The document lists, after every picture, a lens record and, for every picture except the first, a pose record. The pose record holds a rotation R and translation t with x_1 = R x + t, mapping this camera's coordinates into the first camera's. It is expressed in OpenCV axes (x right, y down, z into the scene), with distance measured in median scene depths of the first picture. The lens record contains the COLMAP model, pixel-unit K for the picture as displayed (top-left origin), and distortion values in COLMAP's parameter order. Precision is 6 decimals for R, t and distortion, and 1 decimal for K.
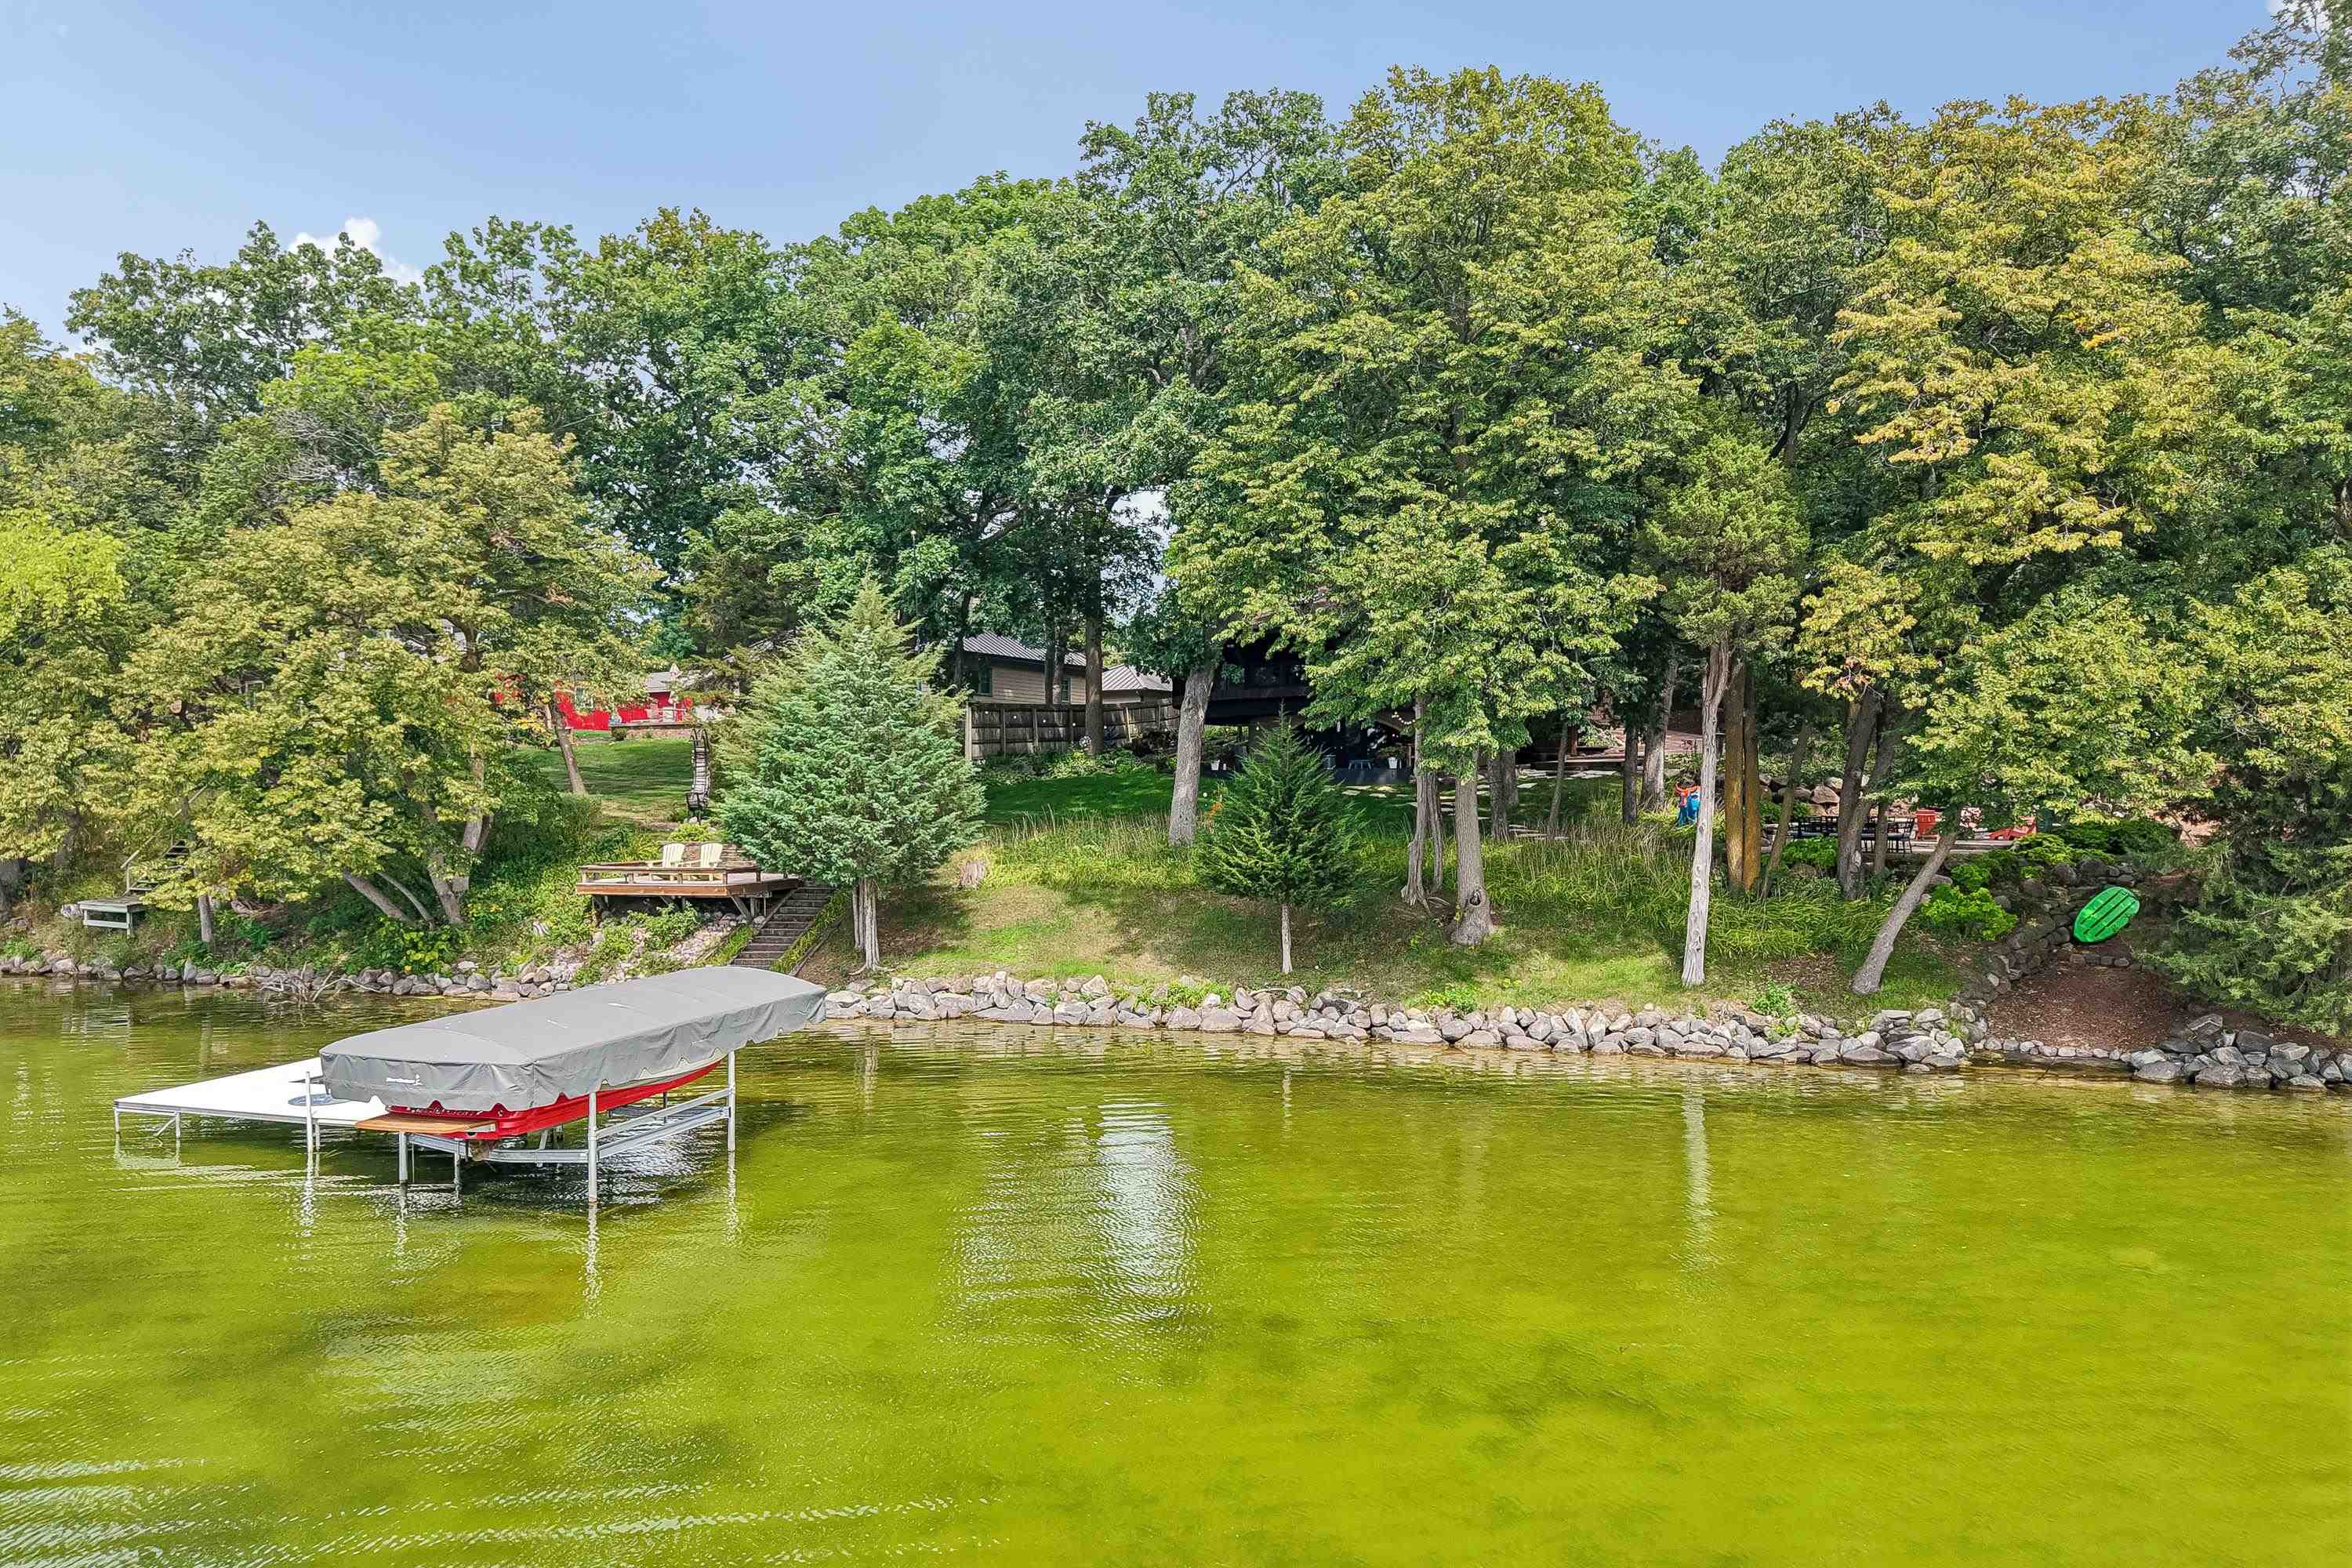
lens RADIAL K [[1599.0, 0, 1162.8], [0, 1599.0, 777.2], [0, 0, 1]] dist [0.004893, -0.000273]
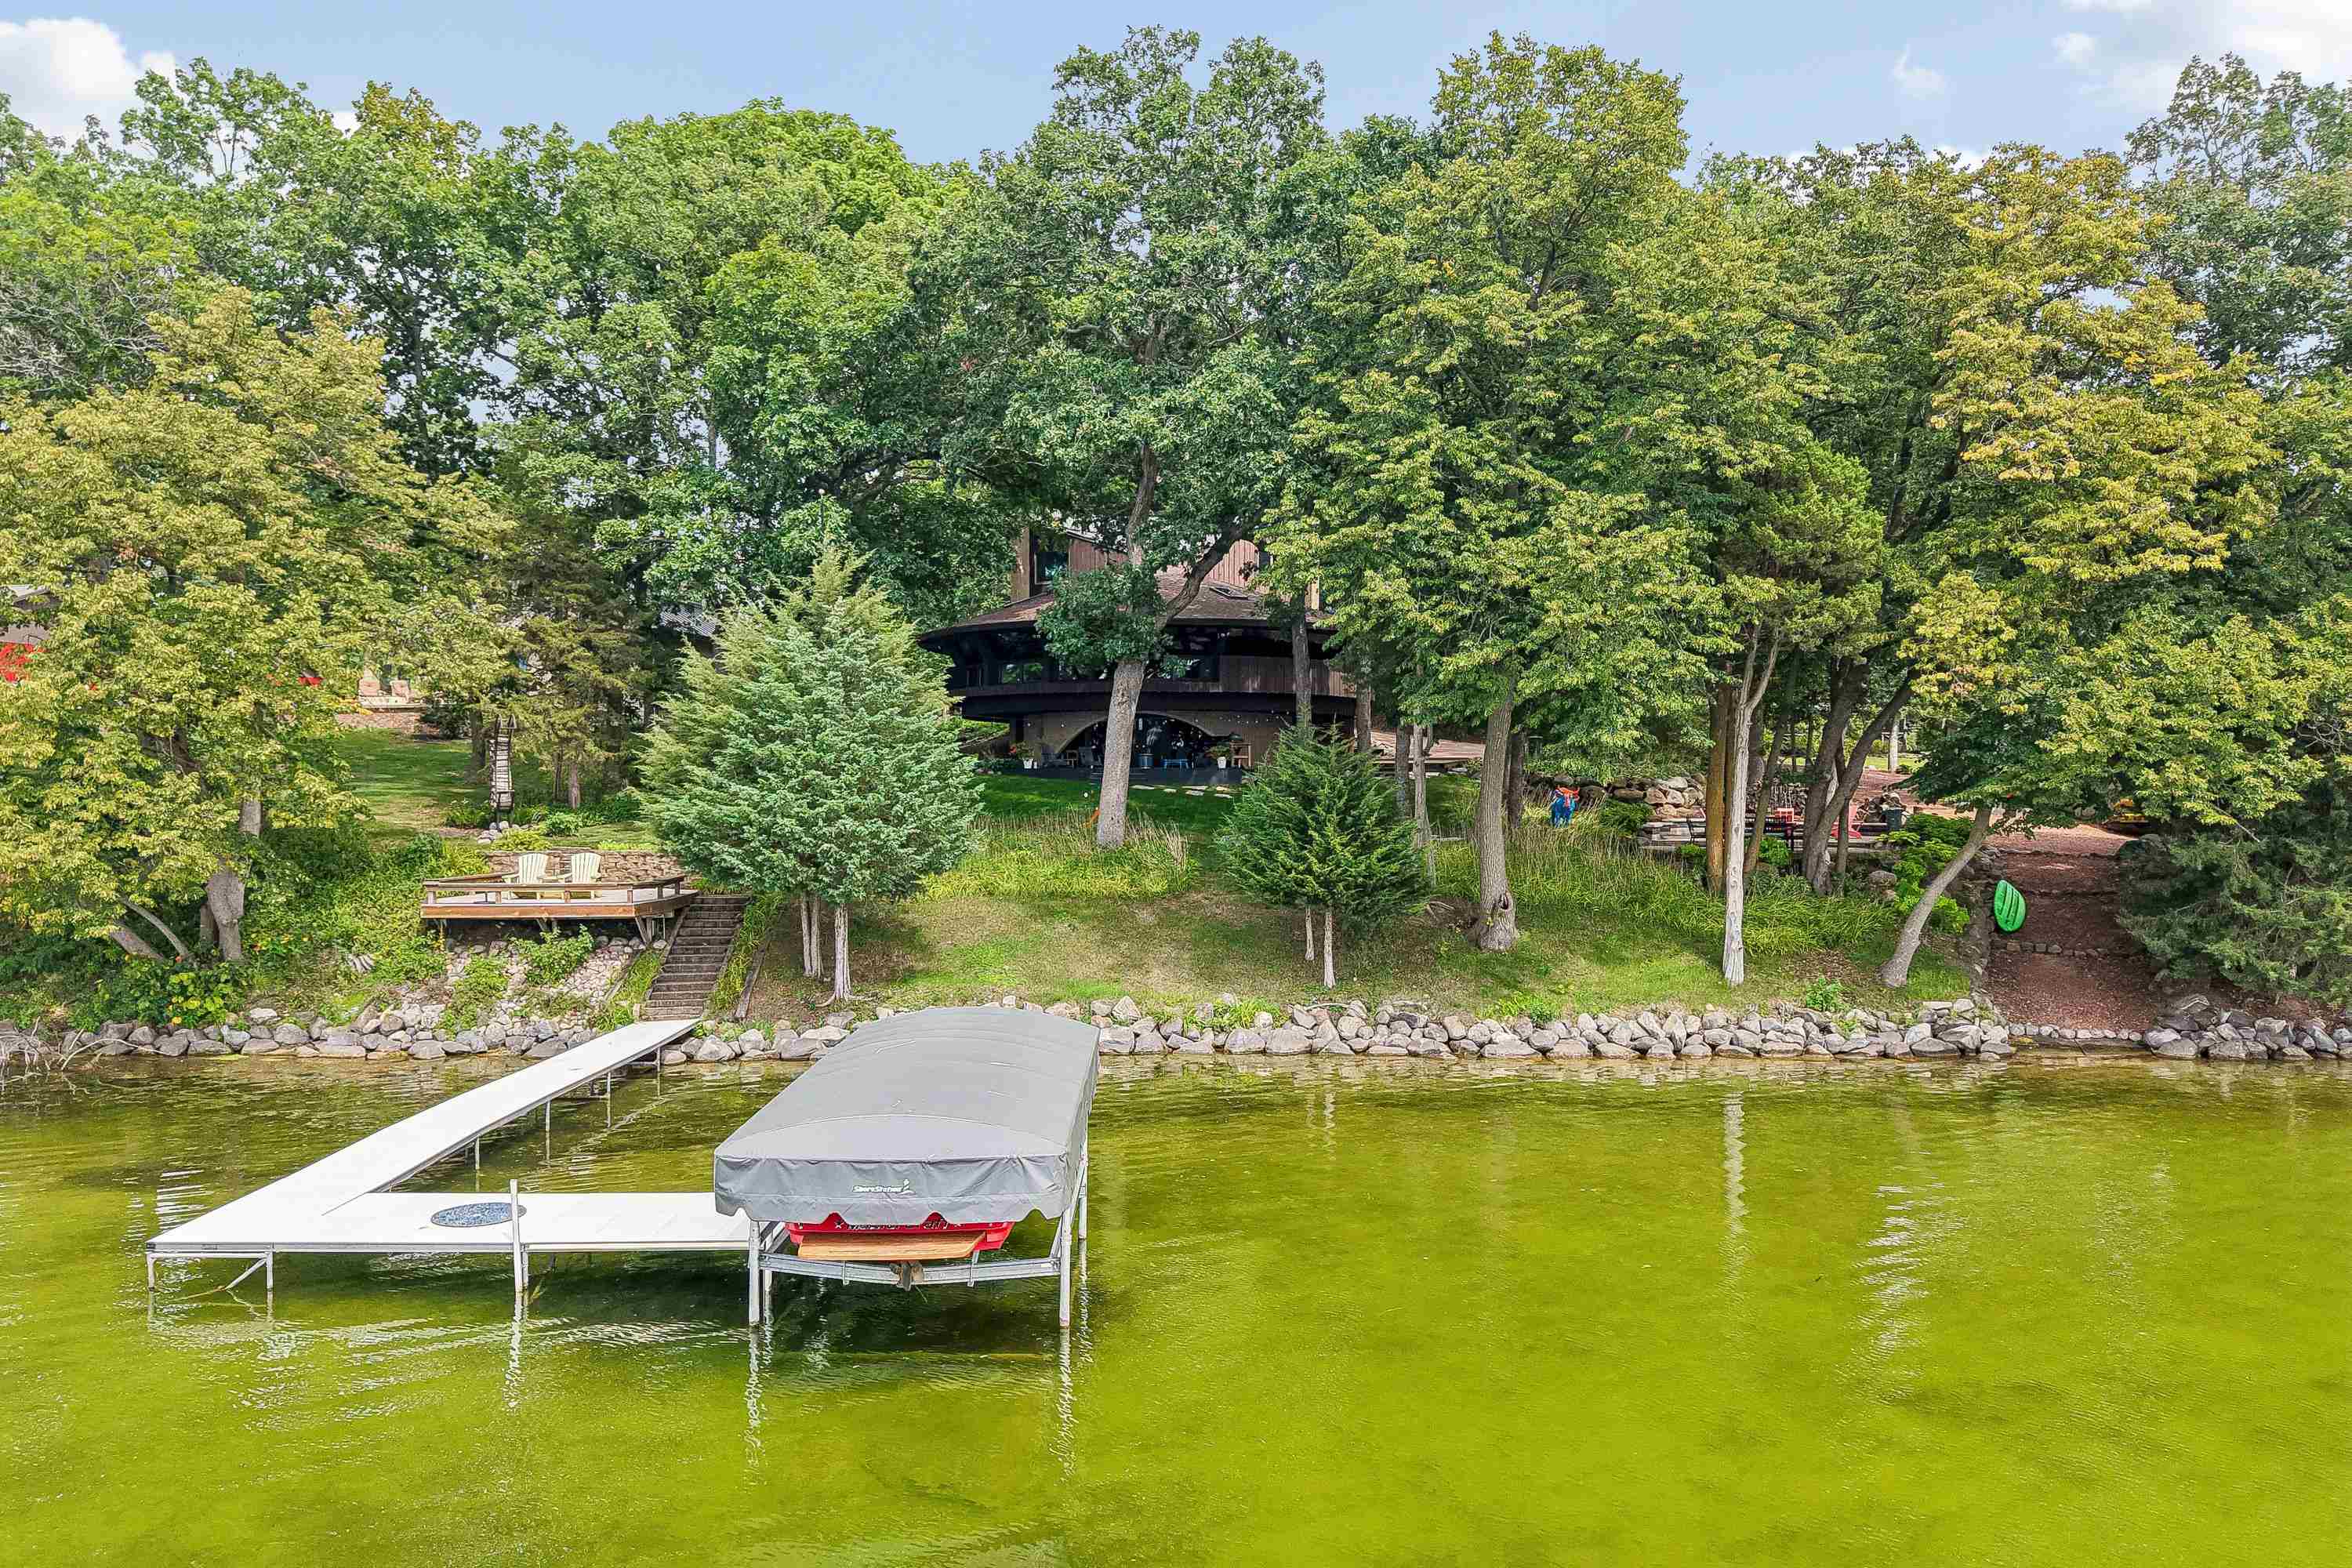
lens RADIAL K [[1599.0, 0, 1162.8], [0, 1599.0, 777.2], [0, 0, 1]] dist [0.004893, -0.000273]
pose [[0.947012, 0.005341, 0.321154, -0.345411], [-0.005421, 0.999985, -0.000647, 0.001471], [-0.321152, -0.001128, 0.947027, 0.159766]]
